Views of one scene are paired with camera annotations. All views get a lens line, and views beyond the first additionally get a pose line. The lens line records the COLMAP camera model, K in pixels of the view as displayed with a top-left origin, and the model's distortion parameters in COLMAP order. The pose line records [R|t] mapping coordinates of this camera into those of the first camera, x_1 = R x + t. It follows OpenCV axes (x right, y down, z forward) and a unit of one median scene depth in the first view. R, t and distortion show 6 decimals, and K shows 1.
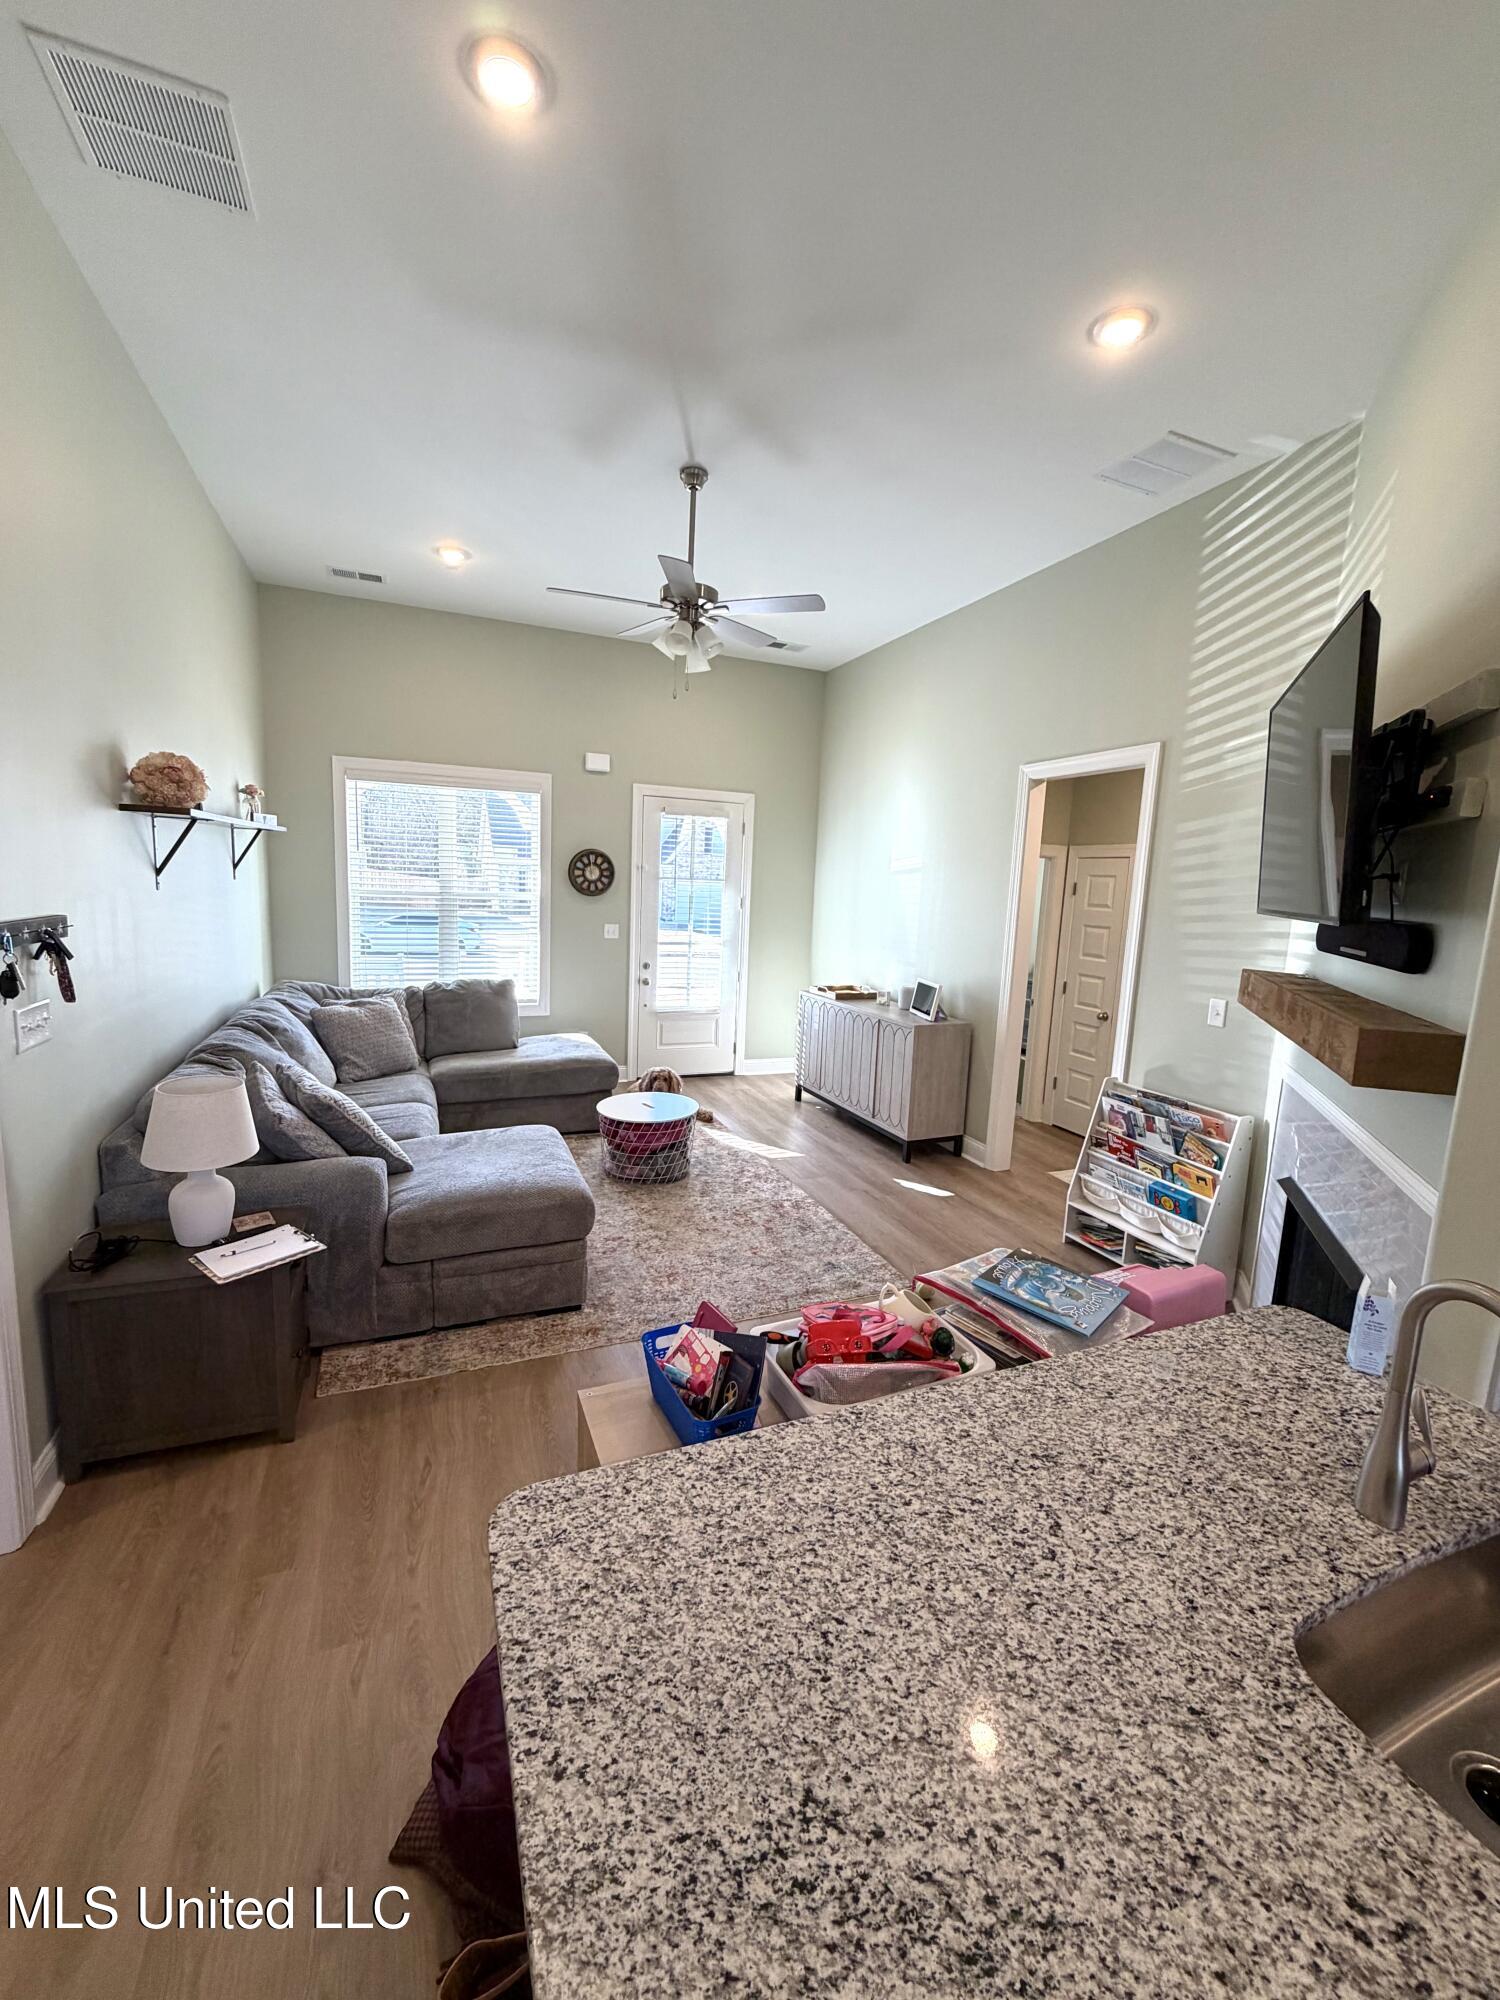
lens RADIAL K [[794.8, 0, 751.1], [0, 794.8, 1005.0], [0, 0, 1]] dist [-0.000496, -0.000031]
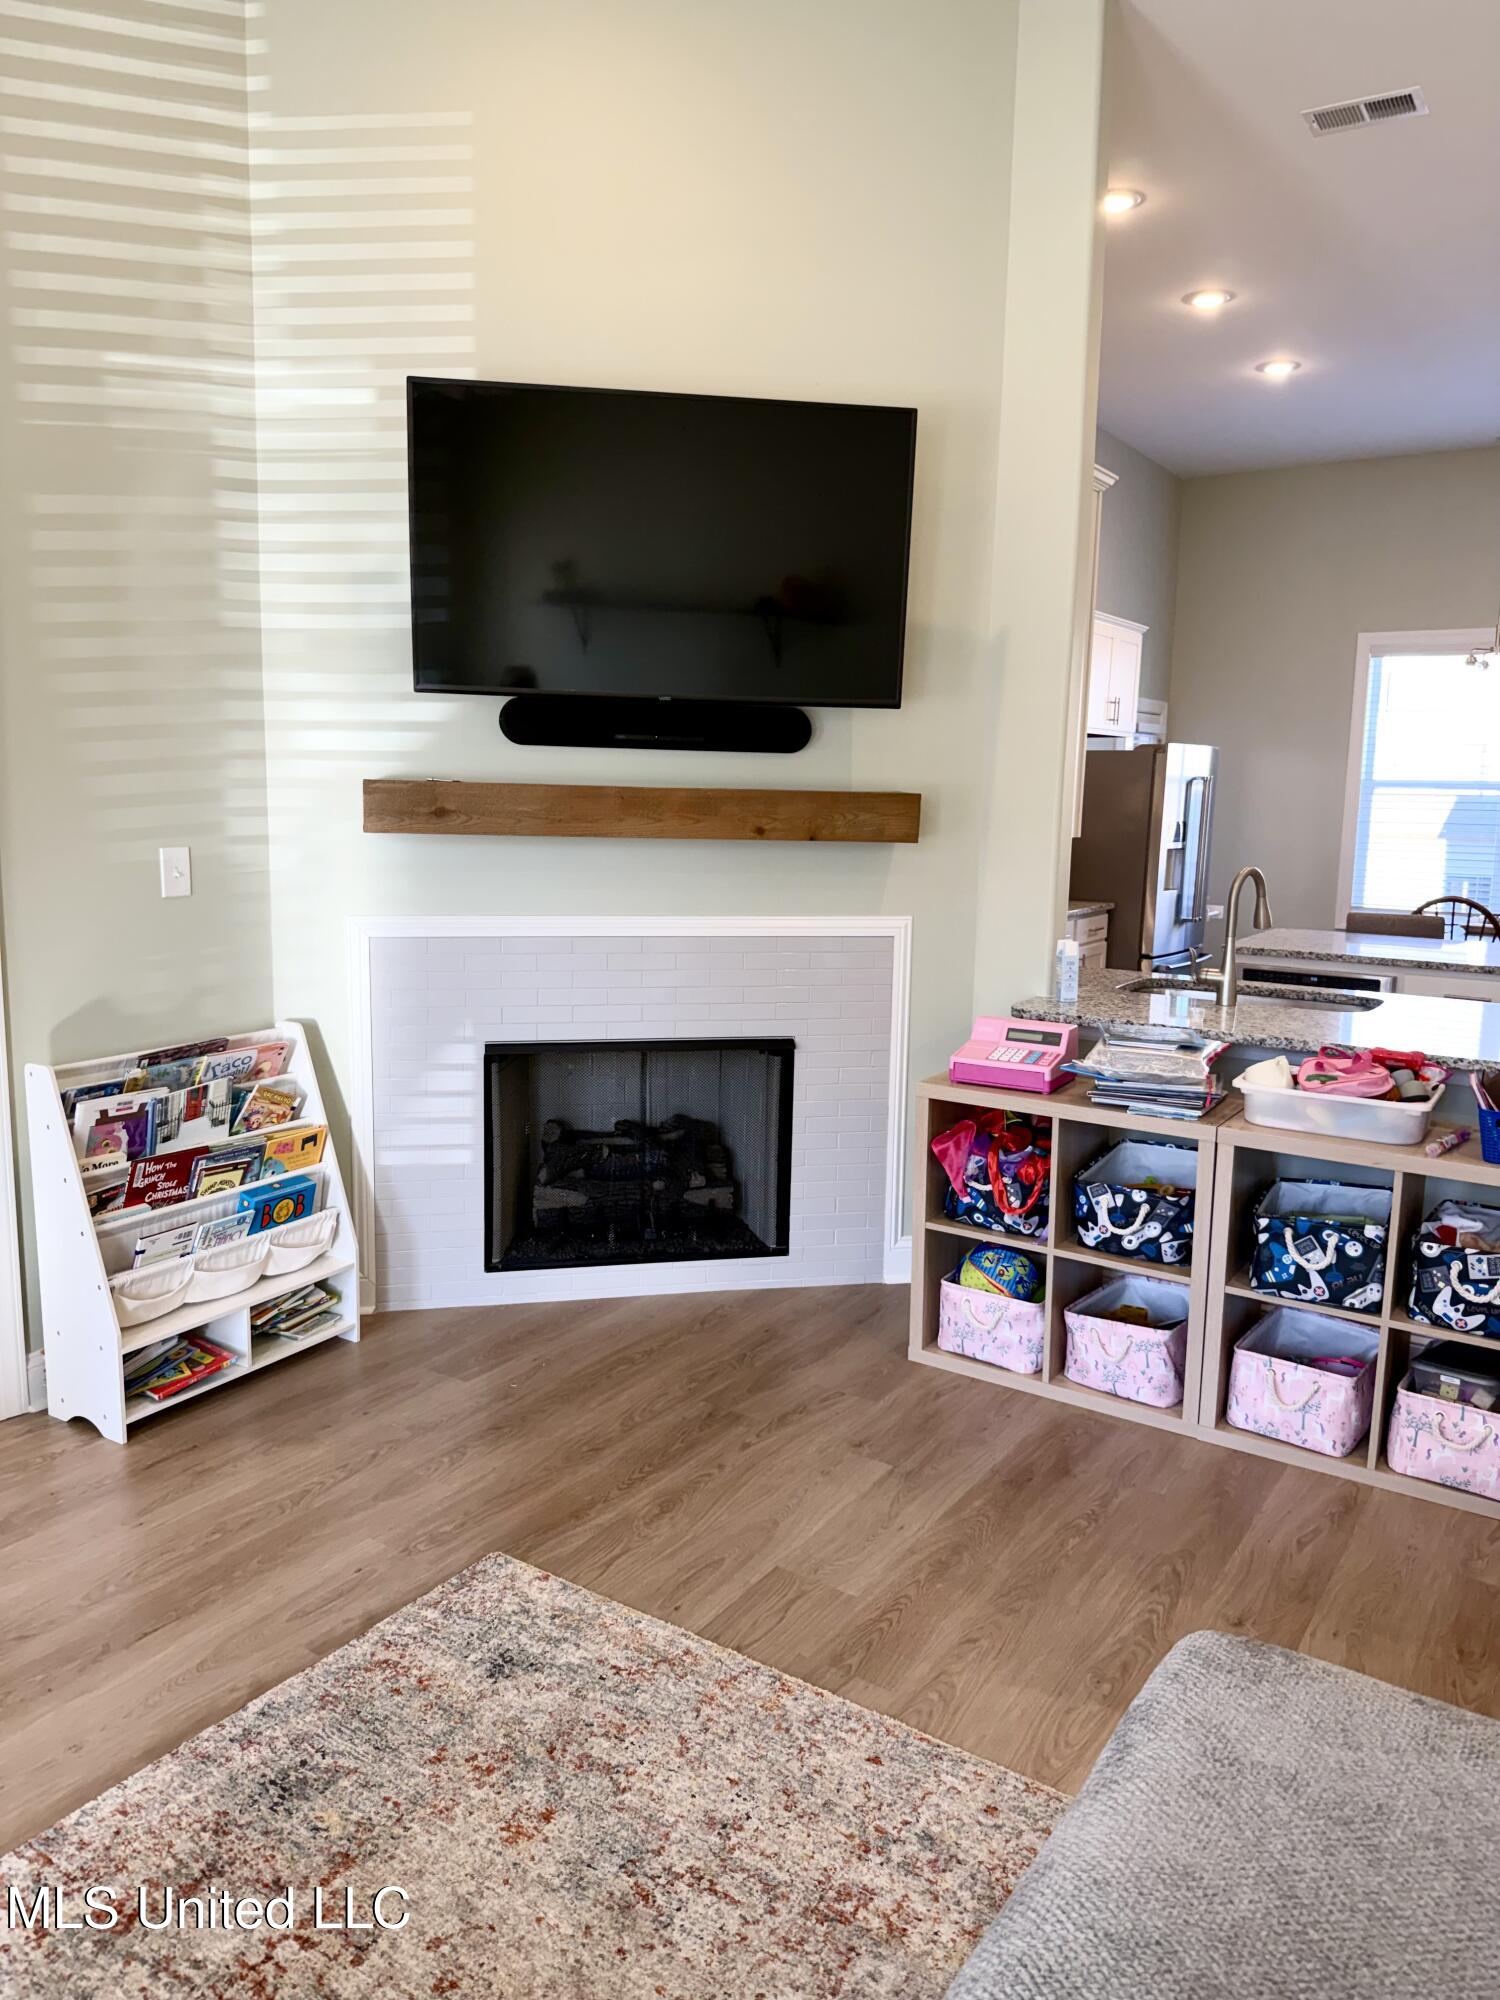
lens RADIAL K [[1415.2, 0, 744.0], [0, 1415.2, 1007.8], [0, 0, 1]] dist [0.008901, -0.009716]
pose [[-0.553836, -0.184129, 0.812011, -0.419017], [0.091299, 0.955931, 0.279035, -0.129960], [-0.827605, 0.228676, -0.512618, 1.125929]]
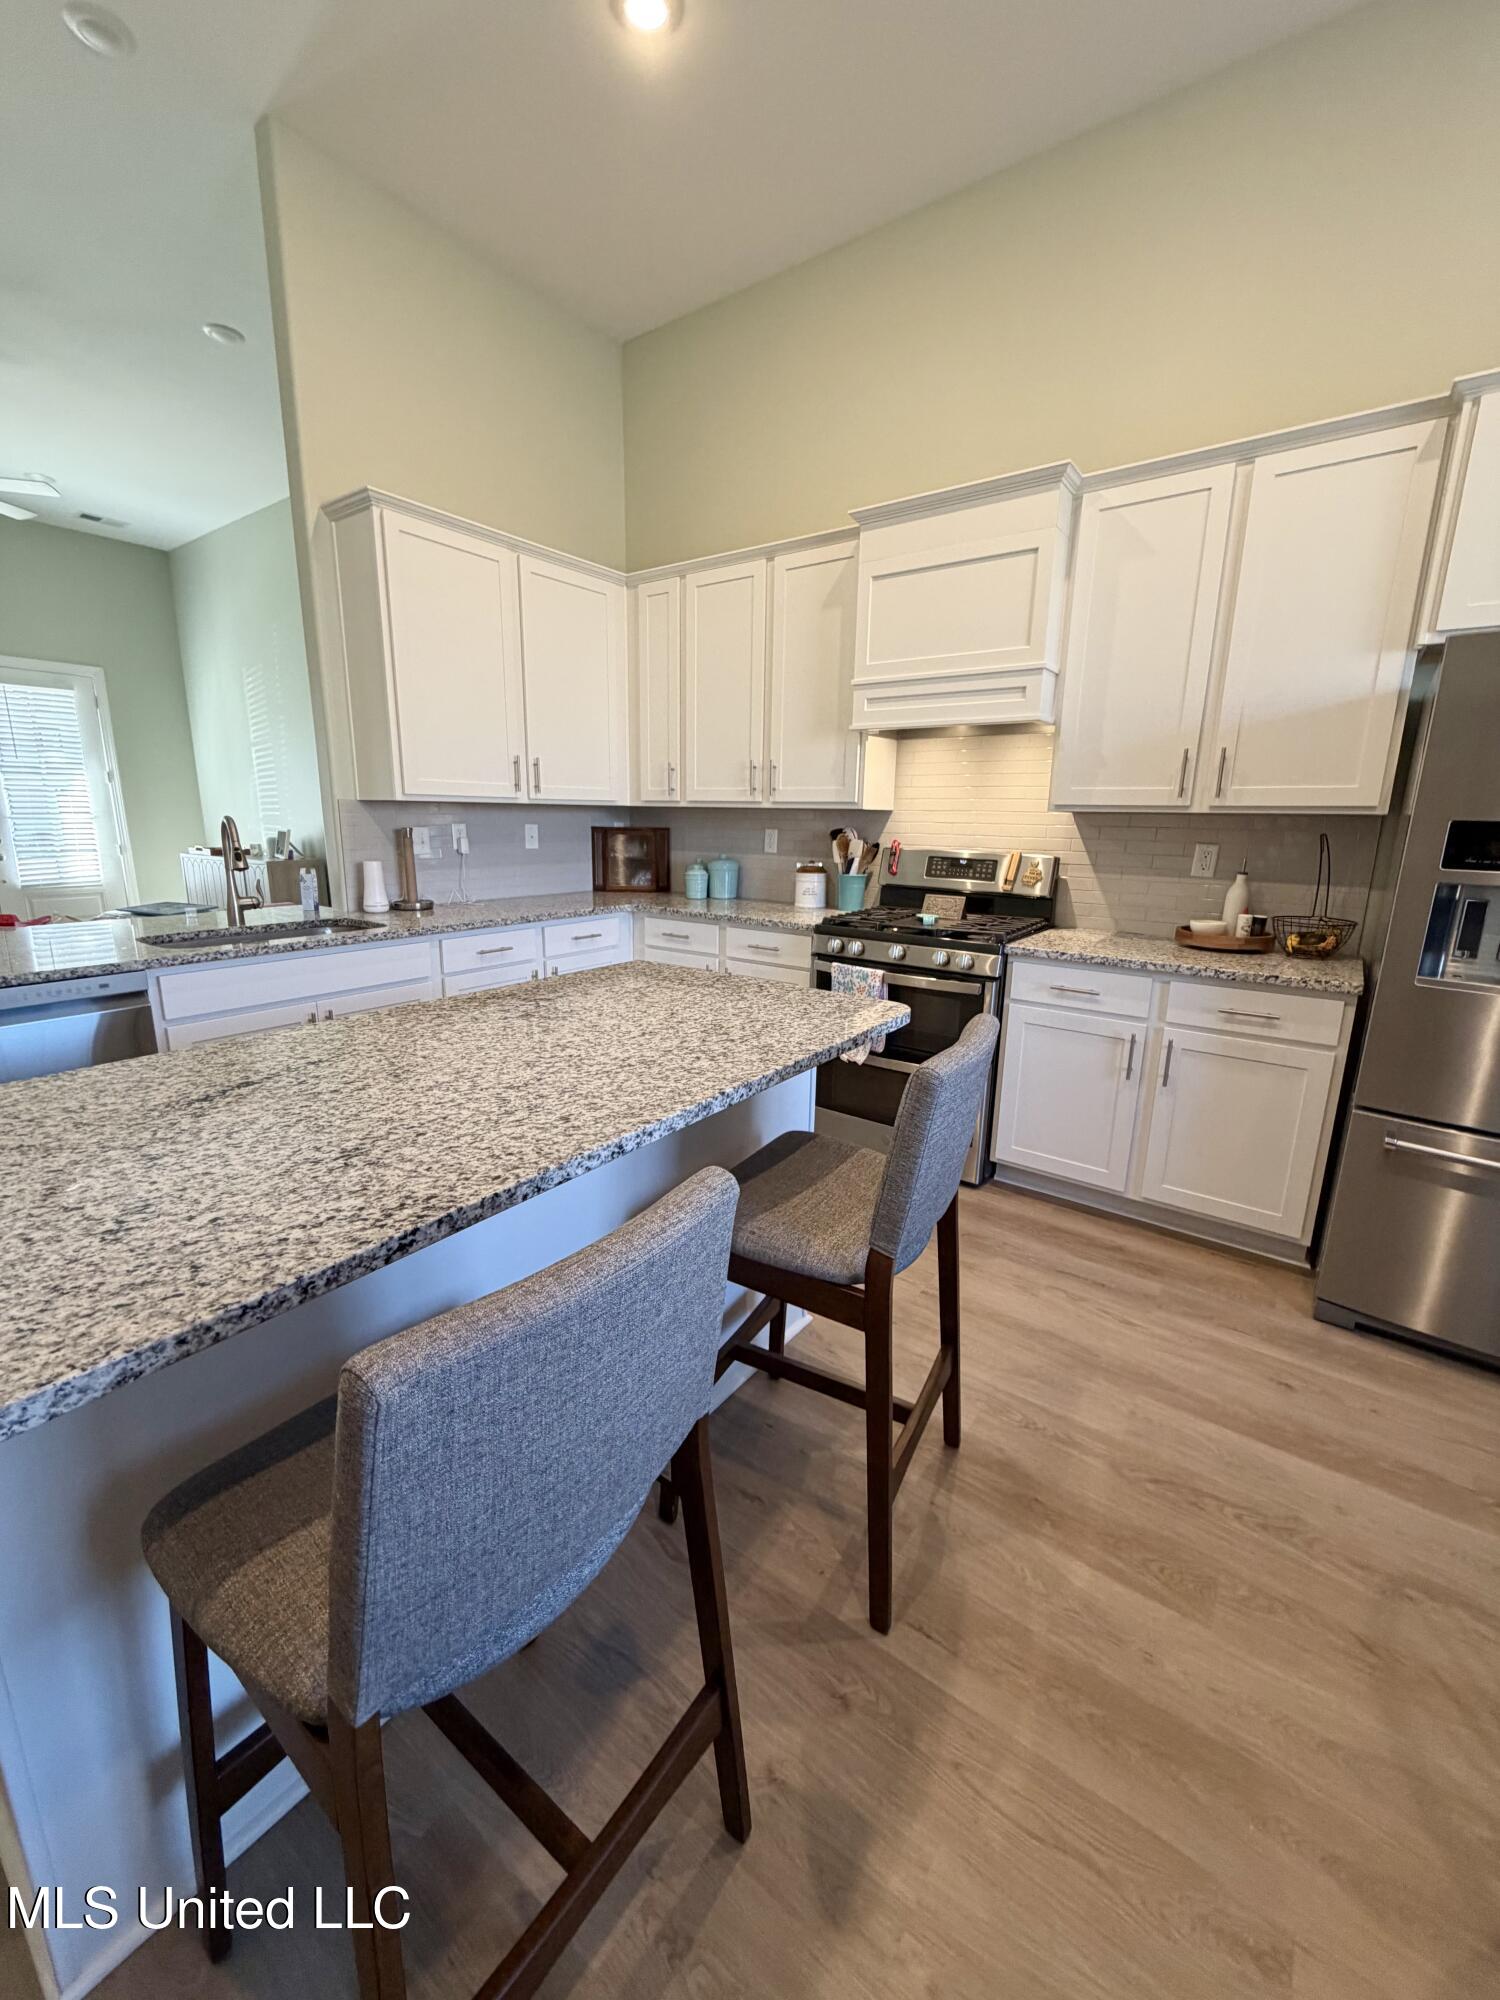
lens RADIAL K [[794.8, 0, 747.0], [0, 794.8, 1000.8], [0, 0, 1]] dist [-0.000496, -0.000031]
pose [[0.856916, -0.147394, 0.493934, 0.259977], [0.103122, 0.987894, 0.115893, 0.224853], [-0.505036, -0.048375, 0.861742, -0.592643]]
